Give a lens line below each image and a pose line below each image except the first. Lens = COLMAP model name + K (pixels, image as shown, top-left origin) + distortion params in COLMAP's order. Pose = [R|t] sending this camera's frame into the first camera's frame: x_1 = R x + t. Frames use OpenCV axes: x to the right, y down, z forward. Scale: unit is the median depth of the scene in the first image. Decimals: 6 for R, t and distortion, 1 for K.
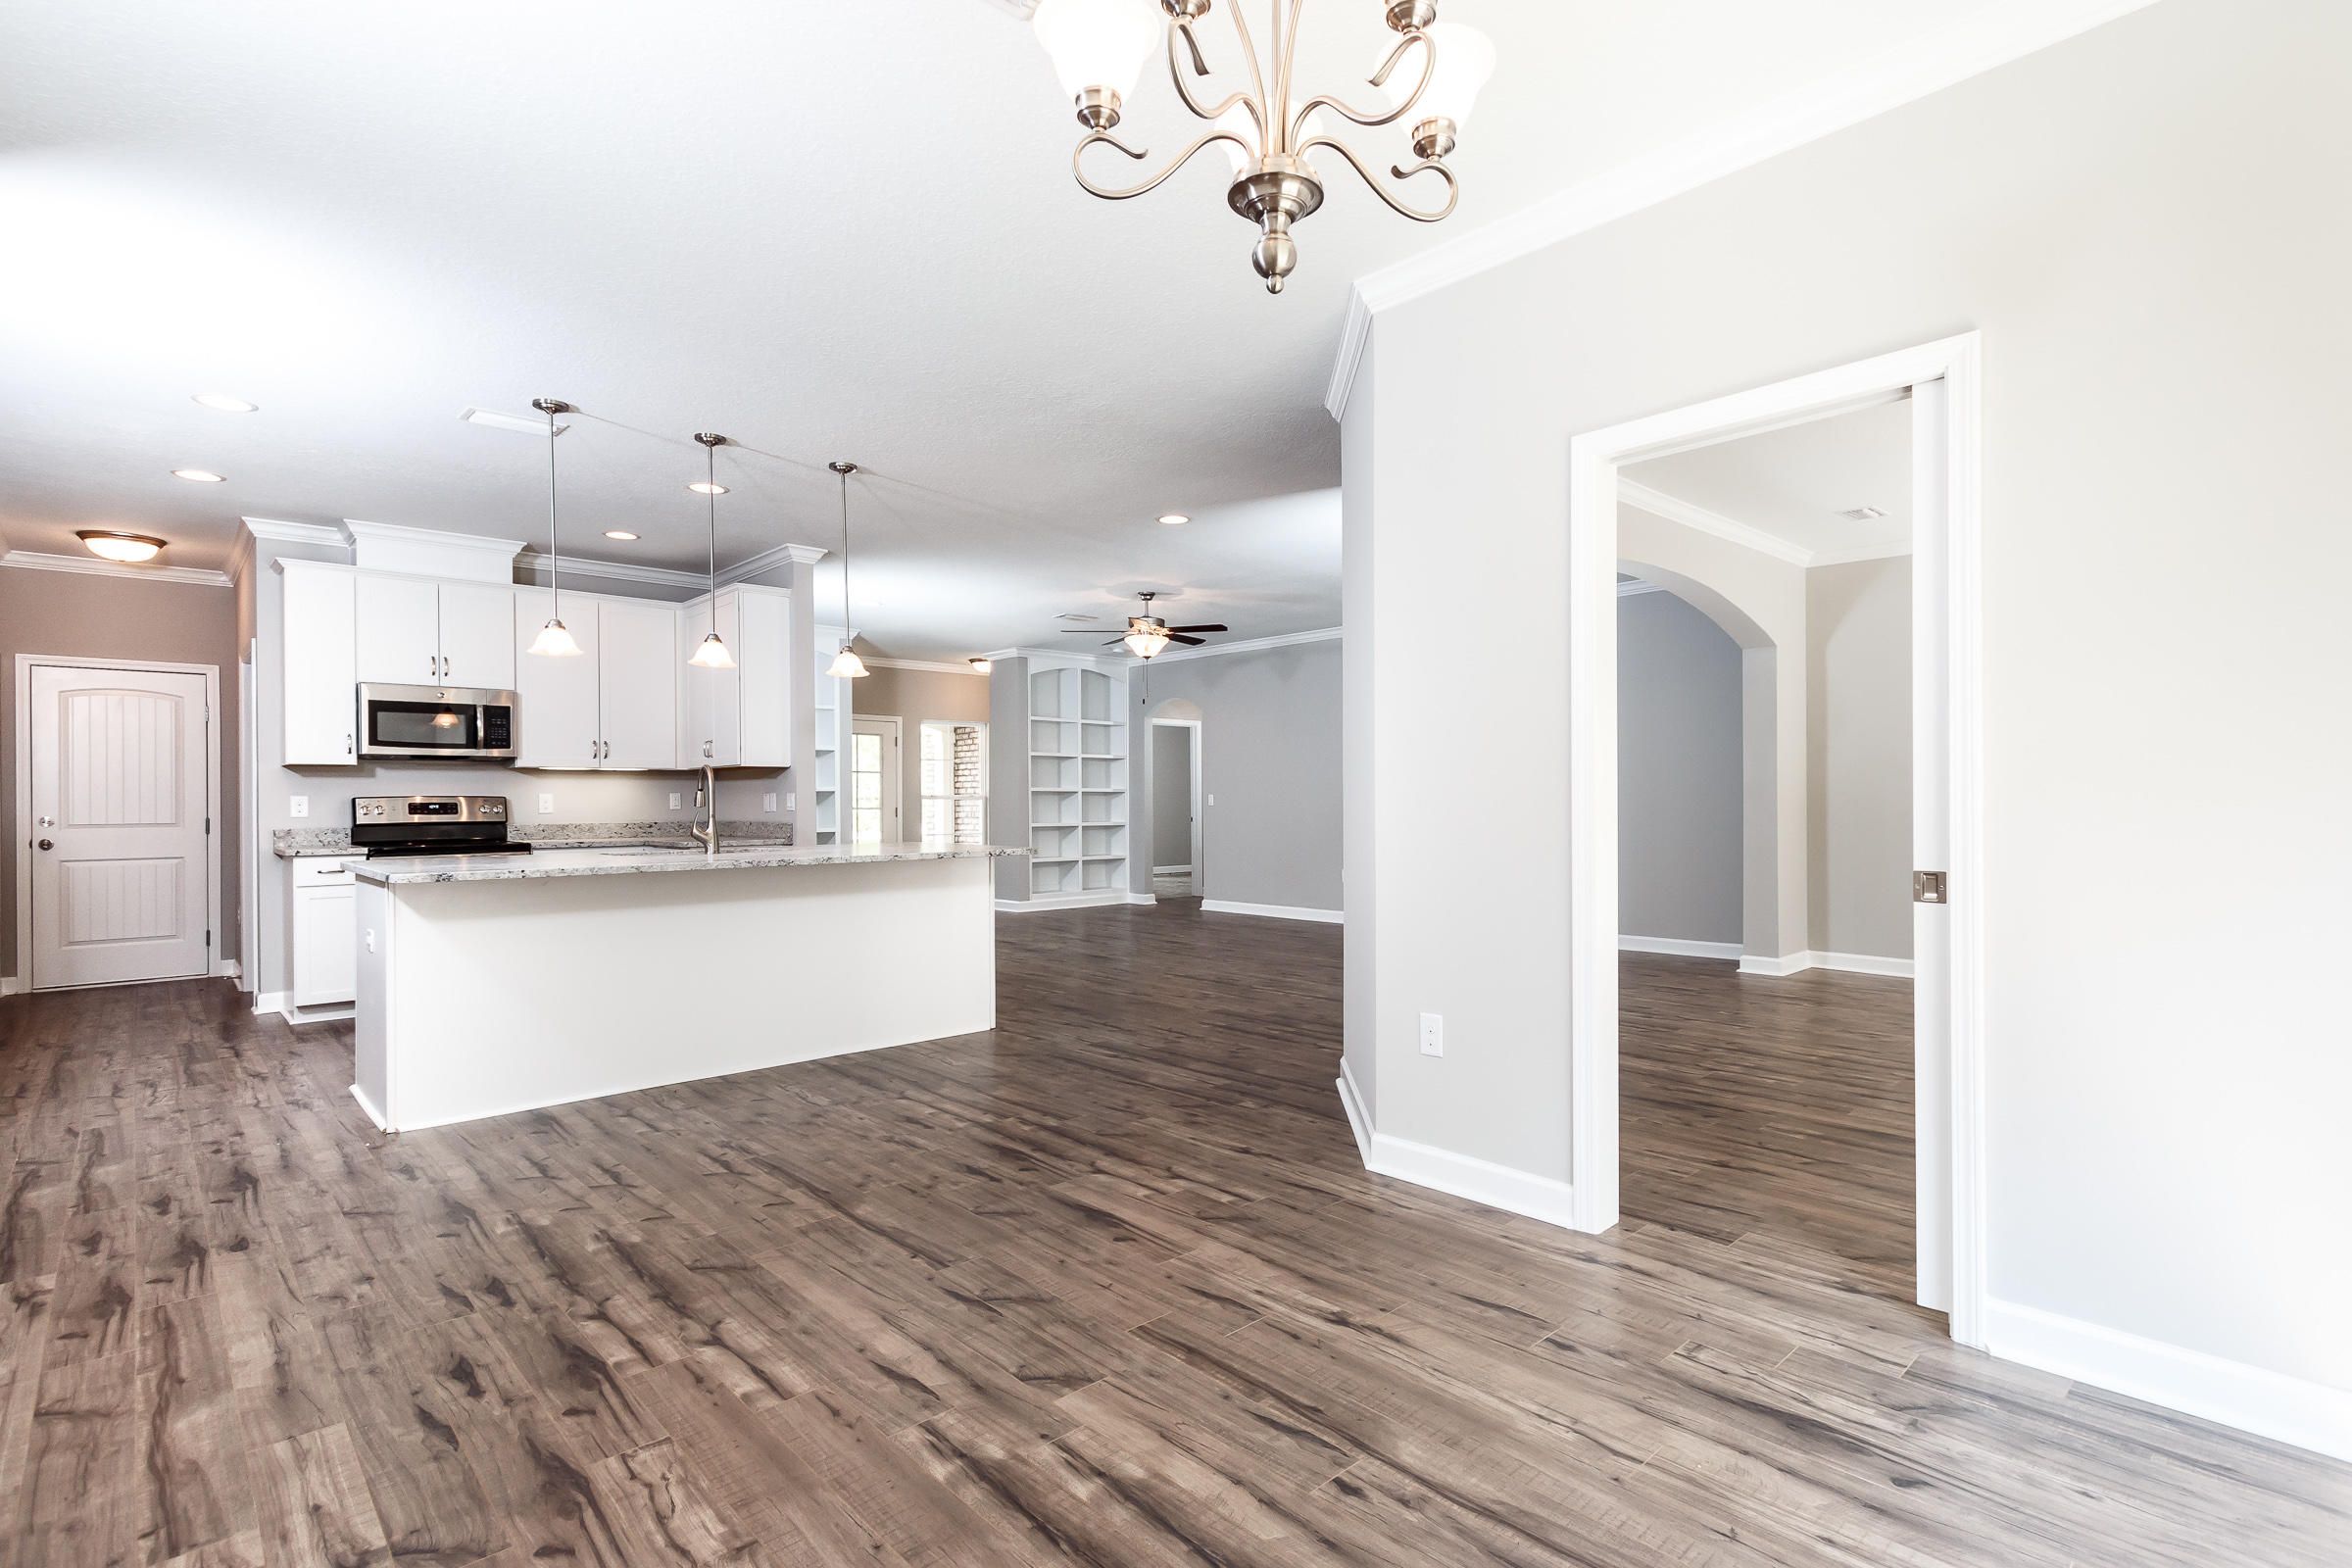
lens RADIAL K [[1114.9, 0, 1245.2], [0, 1114.9, 798.5], [0, 0, 1]] dist [0.014568, -0.001239]
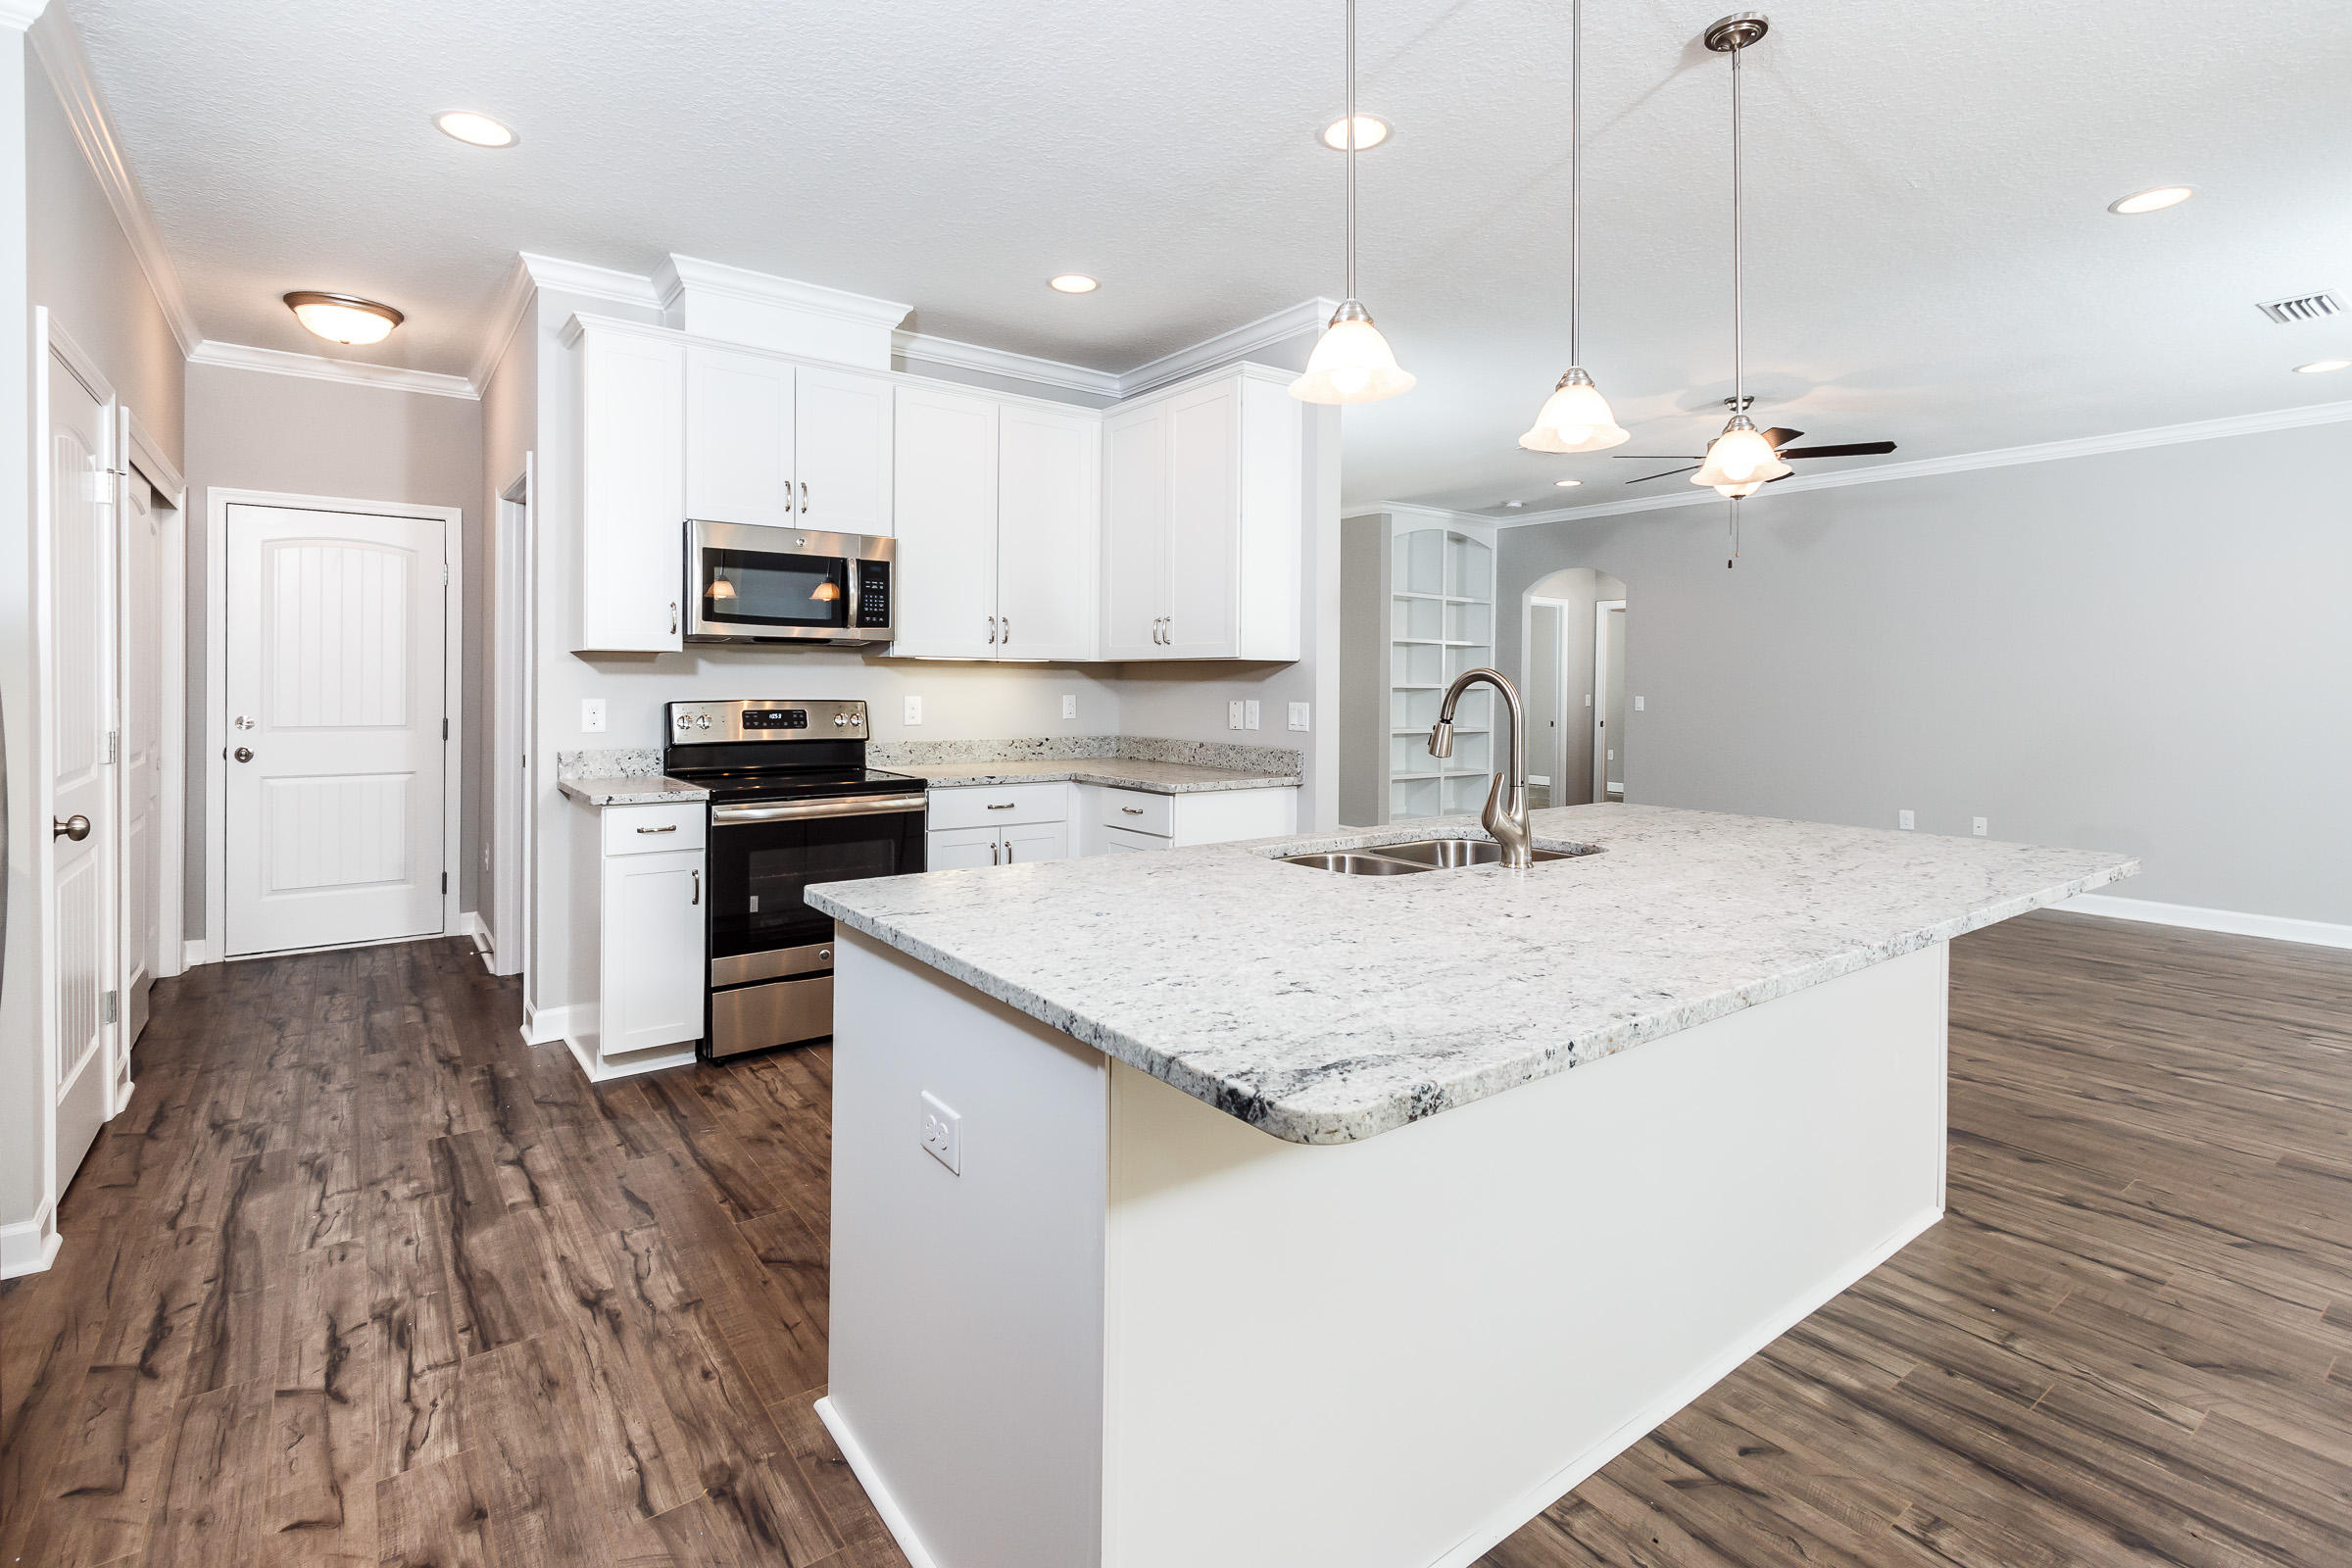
lens RADIAL K [[1071.7, 0, 1200.8], [0, 1071.7, 687.0], [0, 0, 1]] dist [0.010371, -0.000535]
pose [[0.994652, 0.016091, -0.102017, -0.415586], [-0.015323, 0.999848, 0.008308, -0.018483], [0.102136, -0.006700, 0.994748, 0.408796]]
